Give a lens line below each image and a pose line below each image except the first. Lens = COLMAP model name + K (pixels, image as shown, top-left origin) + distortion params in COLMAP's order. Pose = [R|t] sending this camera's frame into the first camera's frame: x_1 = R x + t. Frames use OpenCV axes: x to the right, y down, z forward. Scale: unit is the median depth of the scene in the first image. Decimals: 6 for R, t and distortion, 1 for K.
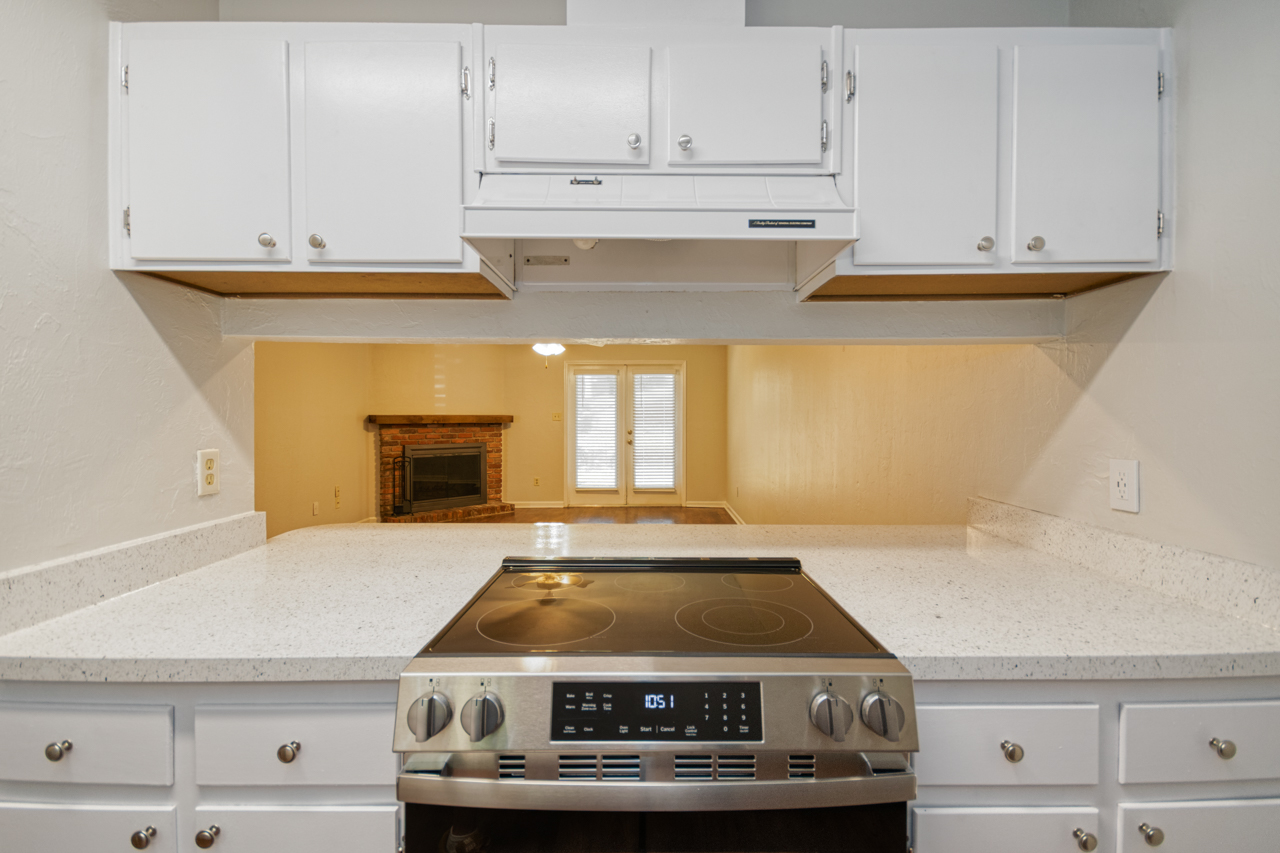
lens RADIAL K [[567.0, 0, 638.4], [0, 567.0, 420.6], [0, 0, 1]] dist [0.006572, -0.000372]
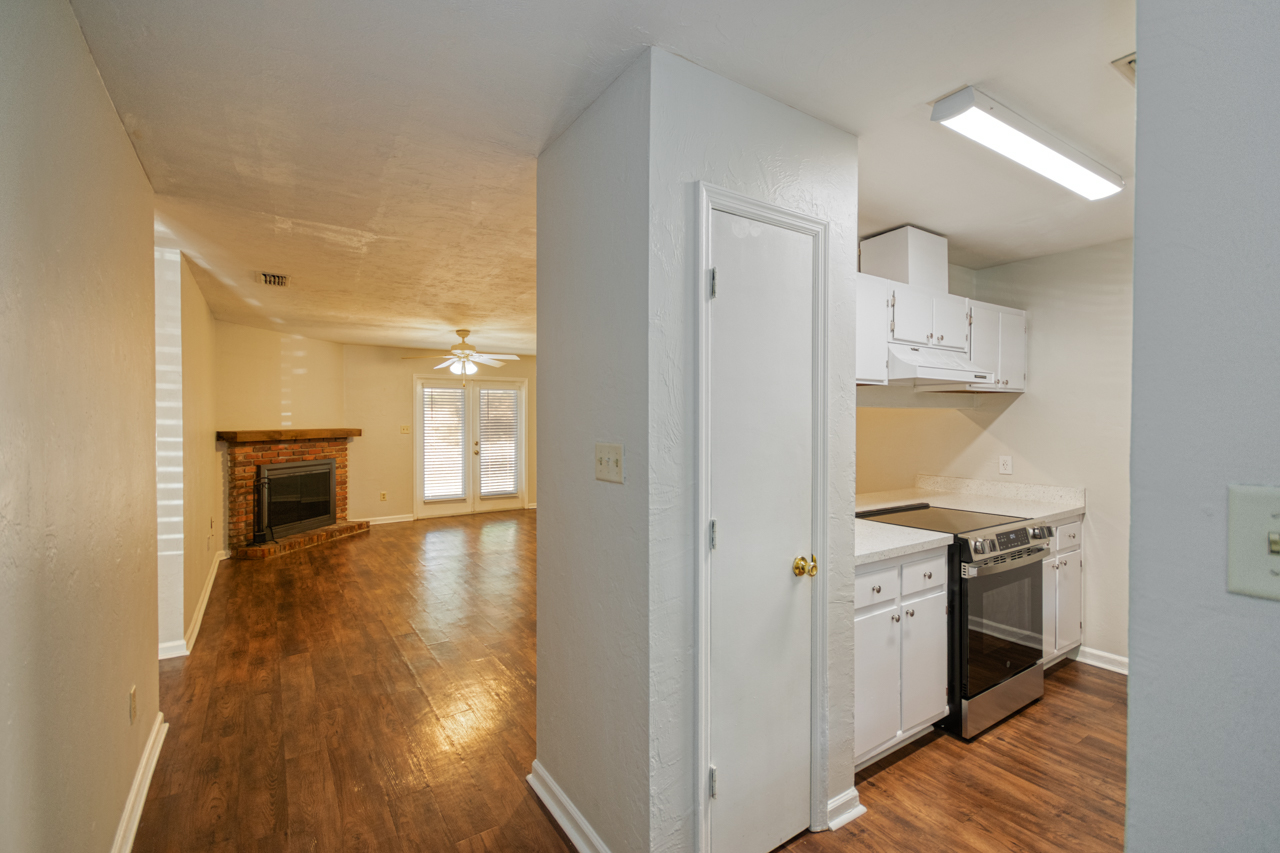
lens RADIAL K [[567.0, 0, 638.4], [0, 567.0, 420.6], [0, 0, 1]] dist [0.006572, -0.000372]
pose [[0.831575, -0.003167, 0.555404, -0.403133], [0.005741, 0.999979, -0.002894, -0.019237], [-0.555383, 0.005595, 0.831576, -0.059724]]
